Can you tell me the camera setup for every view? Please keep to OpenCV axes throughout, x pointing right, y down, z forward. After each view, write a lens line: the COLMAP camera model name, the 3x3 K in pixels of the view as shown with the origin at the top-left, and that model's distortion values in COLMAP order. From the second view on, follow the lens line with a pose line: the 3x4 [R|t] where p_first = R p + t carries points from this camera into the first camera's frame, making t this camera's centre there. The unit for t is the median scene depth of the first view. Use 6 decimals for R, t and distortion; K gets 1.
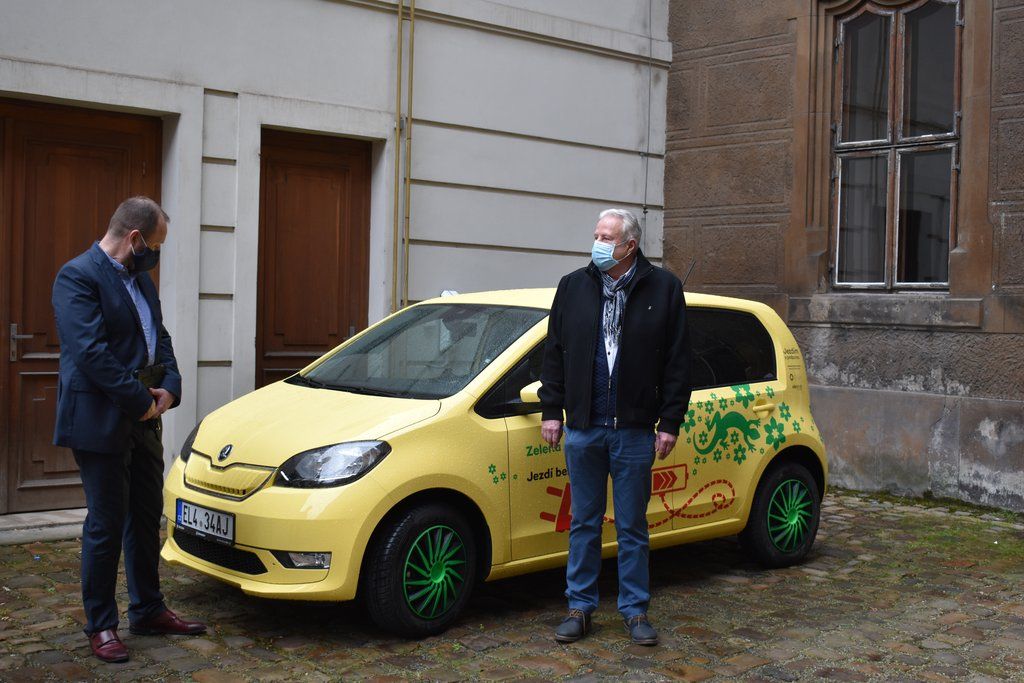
lens RADIAL K [[1313.4, 0, 515.8], [0, 1313.4, 343.7], [0, 0, 1]] dist [-0.043738, 0.000000]
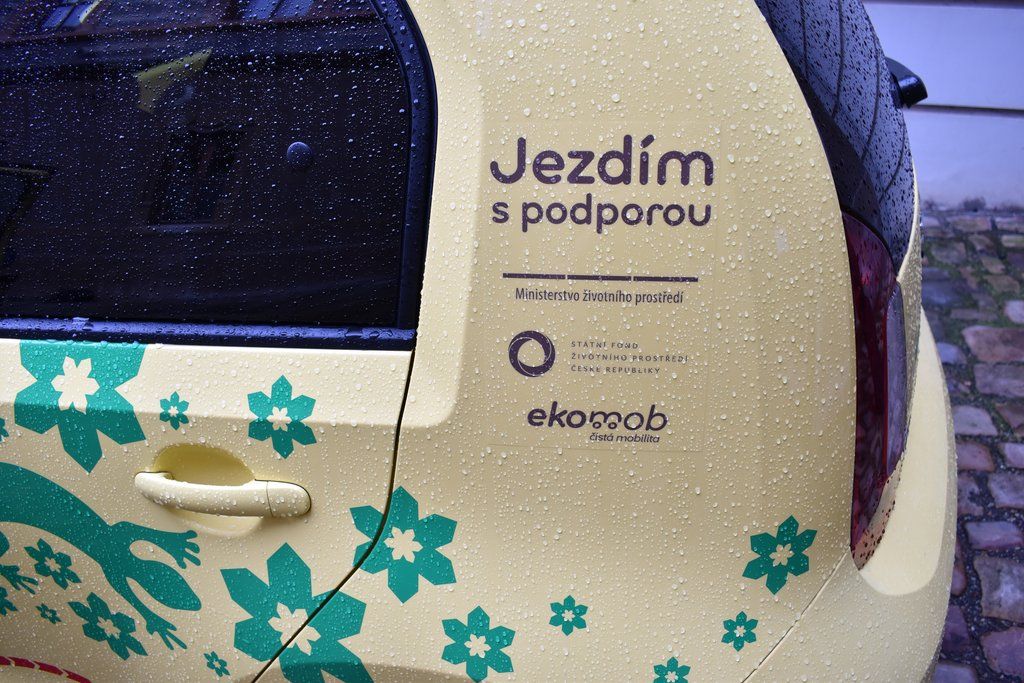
lens RADIAL K [[800.3, 0, 517.0], [0, 800.3, 345.1], [0, 0, 1]] dist [-0.093400, 0.012234]
pose [[0.540091, 0.369426, -0.756192, 0.269464], [0.040545, 0.886045, 0.461822, -0.015174], [0.840629, -0.280086, 0.463567, 0.938753]]
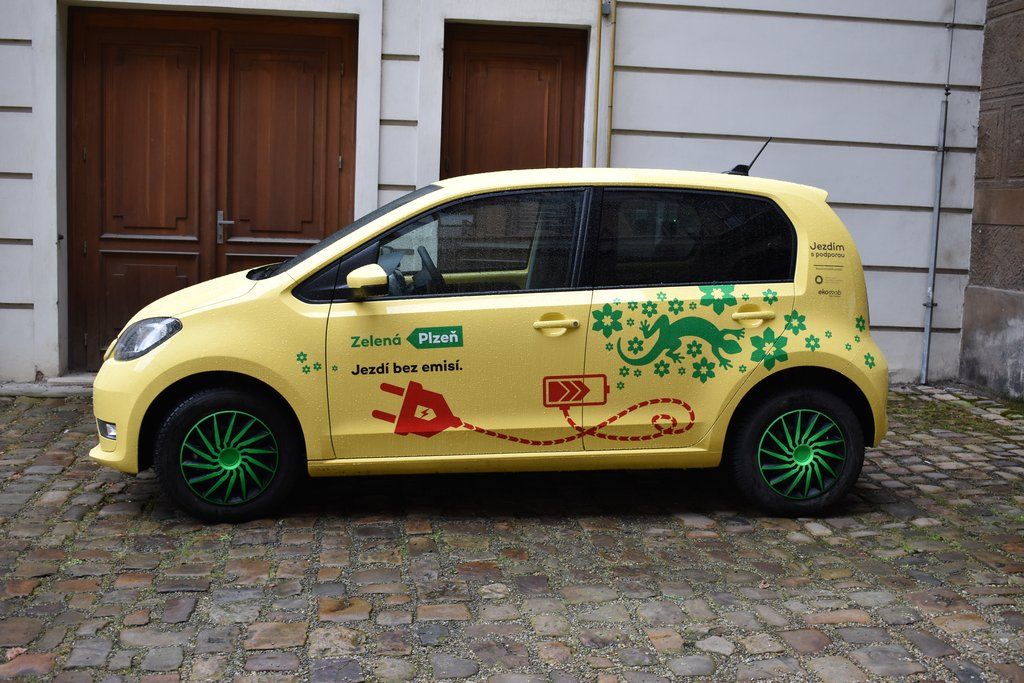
lens RADIAL K [[1157.3, 0, 514.6], [0, 1157.3, 345.2], [0, 0, 1]] dist [-0.056351, 0.000000]
pose [[0.824495, 0.069213, -0.561621, 0.440419], [-0.026094, 0.996086, 0.084447, 0.010961], [0.565267, -0.054971, 0.823074, 0.322366]]
